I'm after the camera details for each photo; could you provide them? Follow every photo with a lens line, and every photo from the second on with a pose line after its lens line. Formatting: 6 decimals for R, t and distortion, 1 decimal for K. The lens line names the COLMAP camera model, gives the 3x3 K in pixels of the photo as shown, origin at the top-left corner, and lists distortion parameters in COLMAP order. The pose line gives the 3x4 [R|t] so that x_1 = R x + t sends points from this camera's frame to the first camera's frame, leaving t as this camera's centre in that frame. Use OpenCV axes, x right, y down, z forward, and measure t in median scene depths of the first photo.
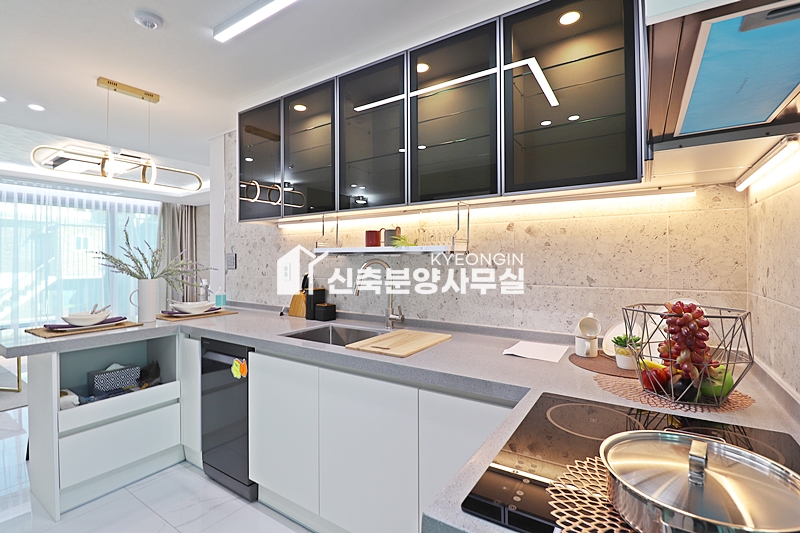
lens RADIAL K [[372.1, 0, 401.5], [0, 372.1, 265.7], [0, 0, 1]] dist [-0.010962, -0.008404]
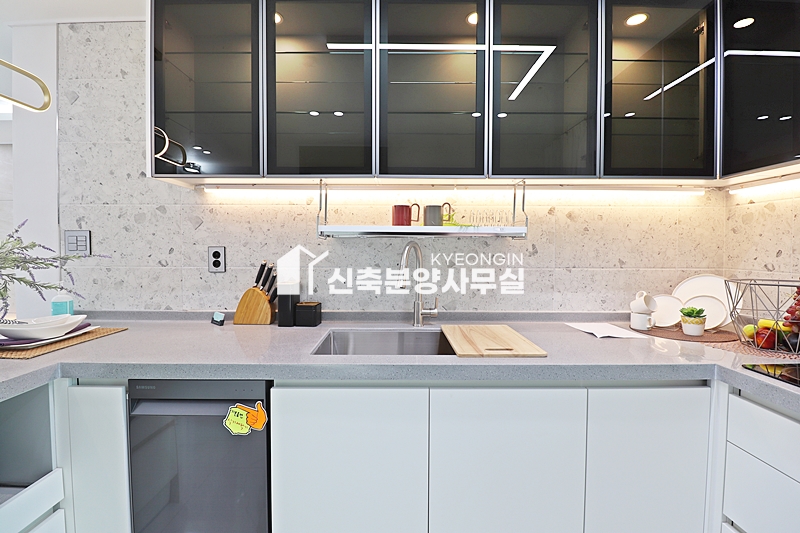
lens RADIAL K [[372.1, 0, 395.6], [0, 372.1, 262.6], [0, 0, 1]] dist [-0.010962, -0.008404]
pose [[0.835149, -0.019399, 0.549682, -0.555770], [0.002304, 0.999492, 0.031774, 0.001759], [-0.550019, -0.025269, 0.834770, 0.357946]]
